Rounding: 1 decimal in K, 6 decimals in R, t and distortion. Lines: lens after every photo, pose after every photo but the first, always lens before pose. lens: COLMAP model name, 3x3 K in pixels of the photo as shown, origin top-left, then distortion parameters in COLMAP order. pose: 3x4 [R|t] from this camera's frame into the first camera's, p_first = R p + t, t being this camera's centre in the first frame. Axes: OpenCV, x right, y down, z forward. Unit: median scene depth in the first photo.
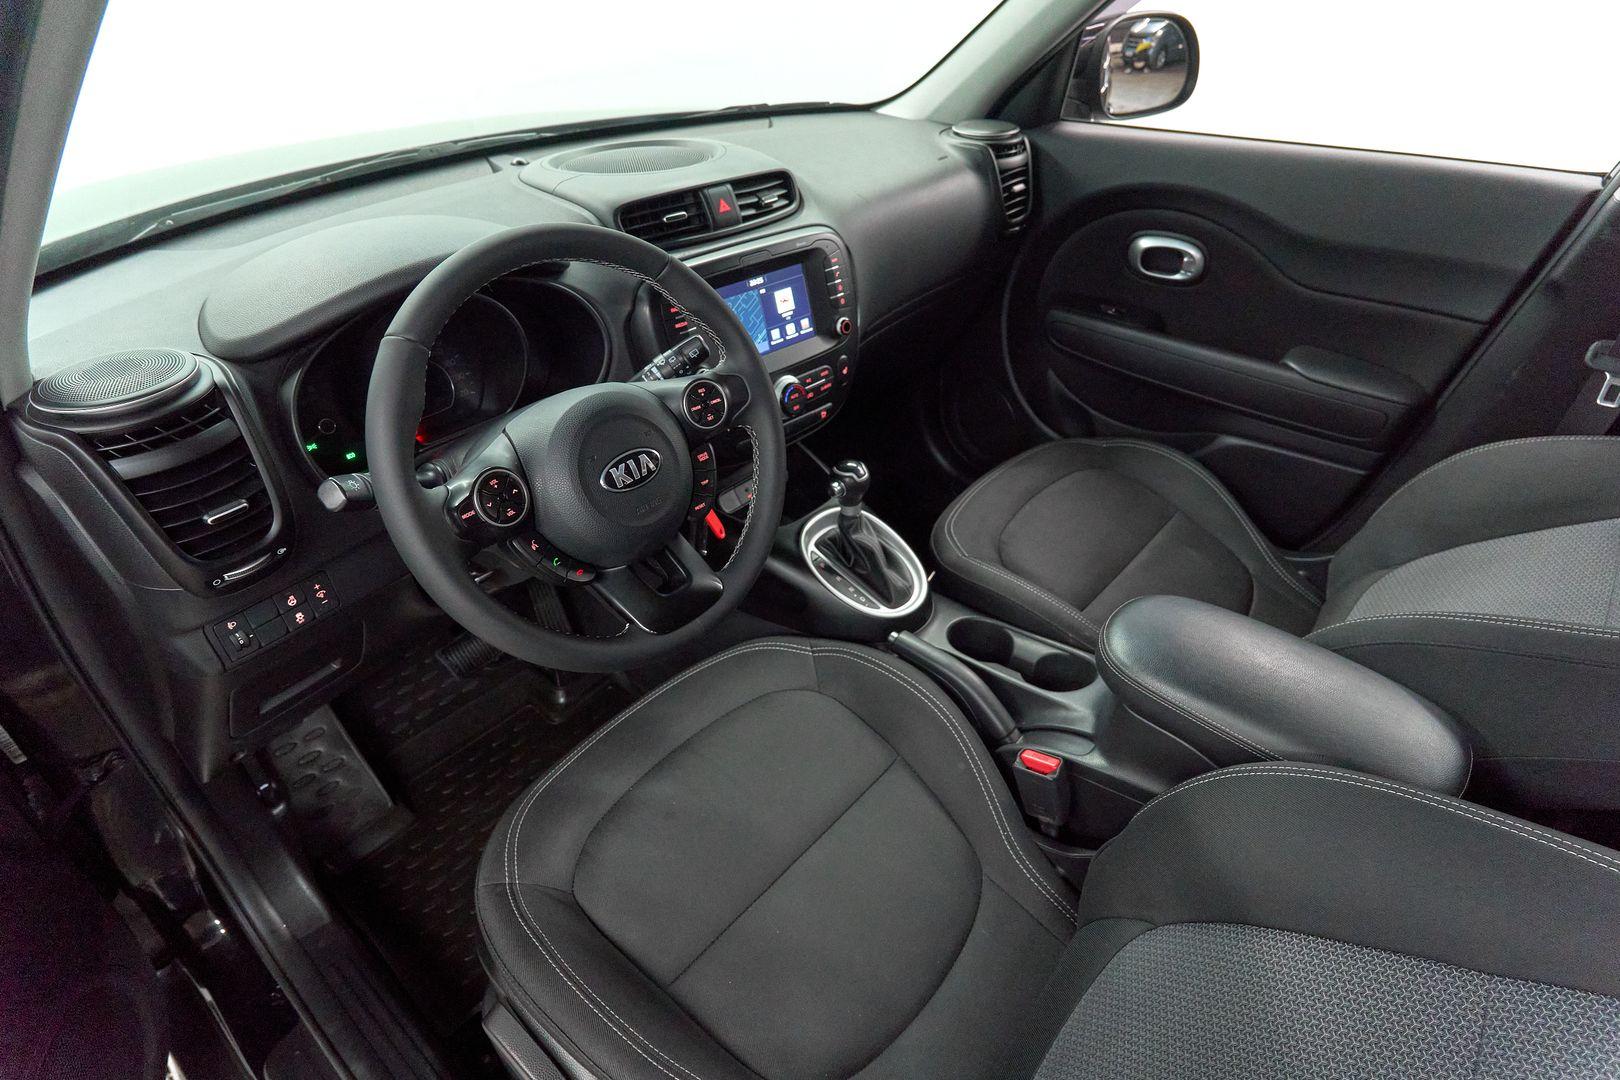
lens RADIAL K [[867.3, 0, 814.7], [0, 867.3, 545.5], [0, 0, 1]] dist [0.012819, 0.000059]
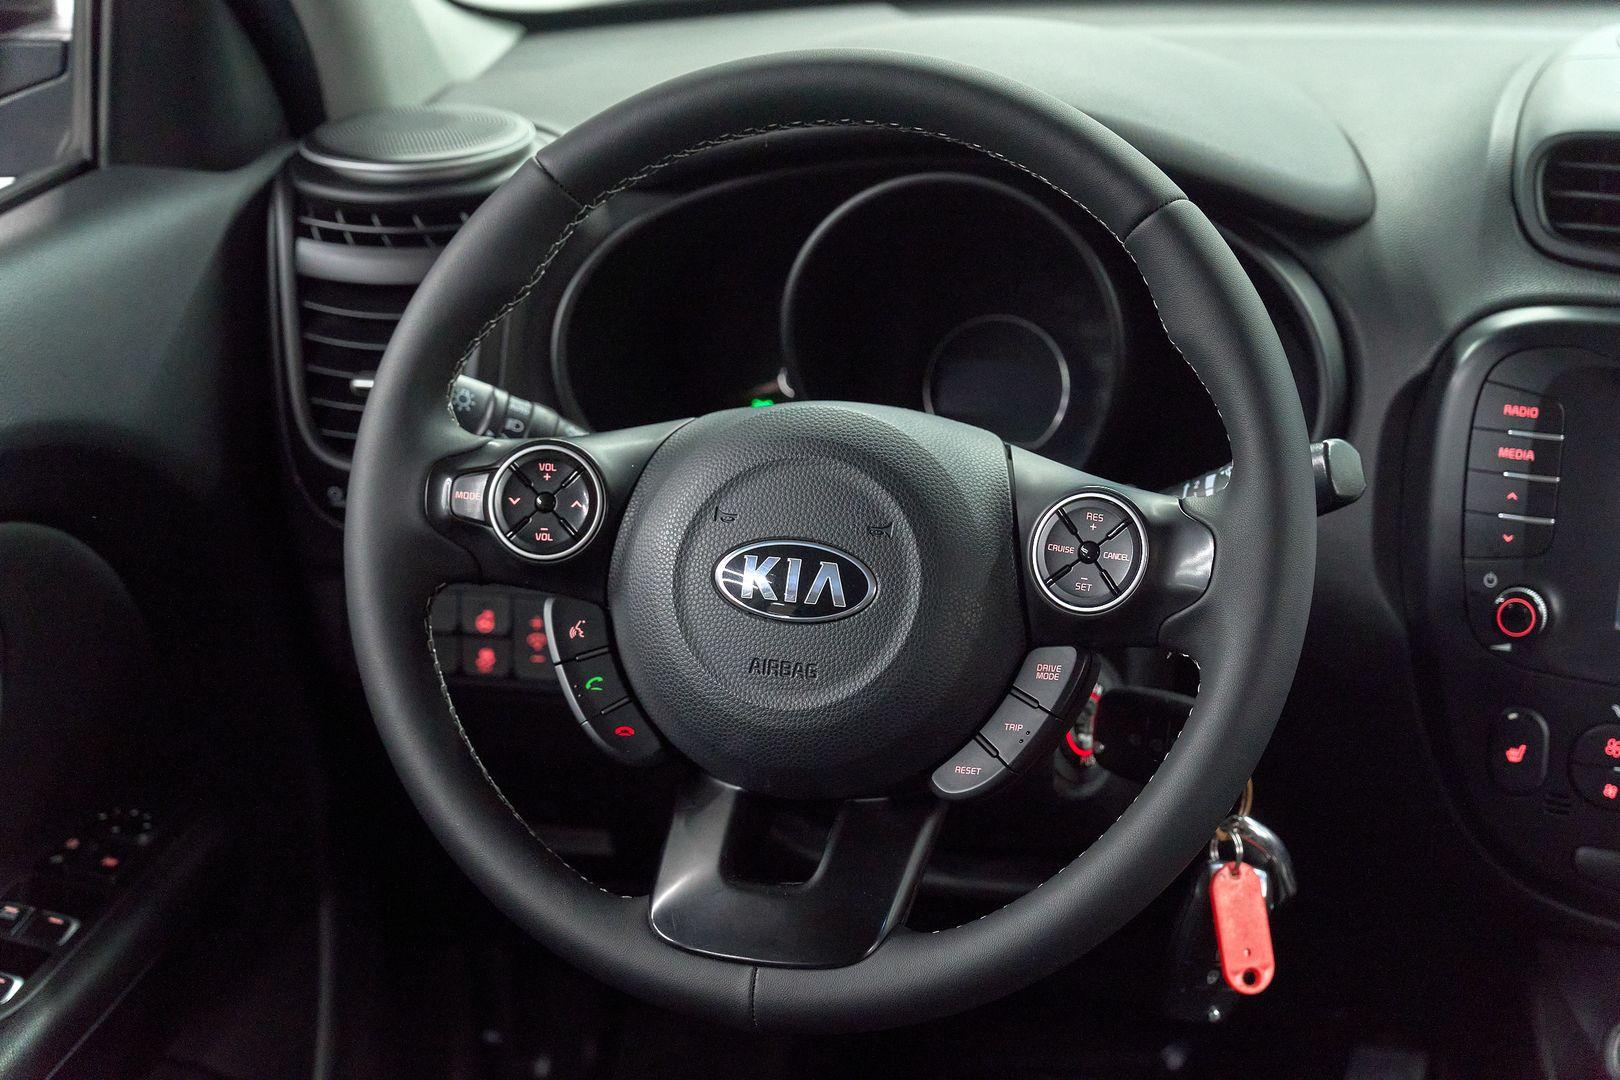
lens RADIAL K [[3244.3, 0, 814.0], [0, 3244.3, 551.3], [0, 0, 1]] dist [-0.127179, 0.000000]
pose [[0.440853, 0.325675, -0.836412, 0.758103], [-0.518848, 0.852855, 0.058604, -0.130740], [0.732424, 0.408135, 0.544960, 0.064955]]
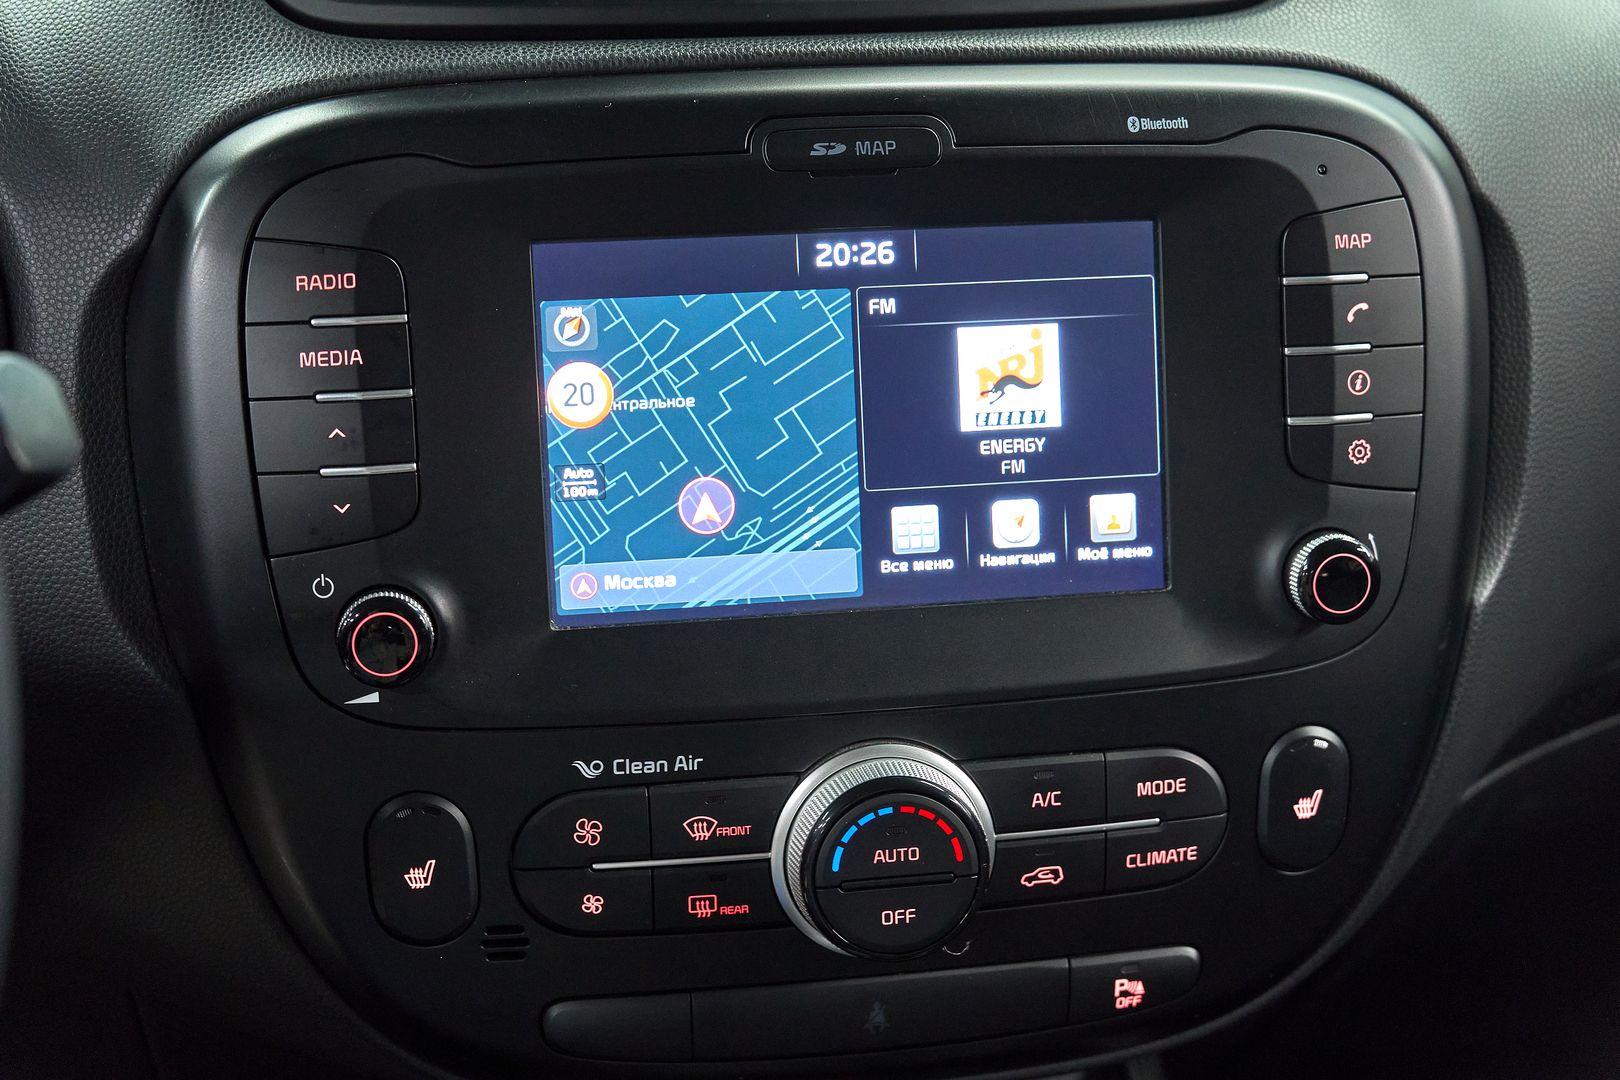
lens RADIAL K [[2311.1, 0, 814.1], [0, 2311.1, 554.9], [0, 0, 1]] dist [-0.072225, 0.000000]
pose [[0.832978, 0.209452, -0.512130, 0.200506], [-0.329559, 0.931301, -0.155141, -0.147107], [0.444452, 0.298006, 0.844781, 0.543089]]
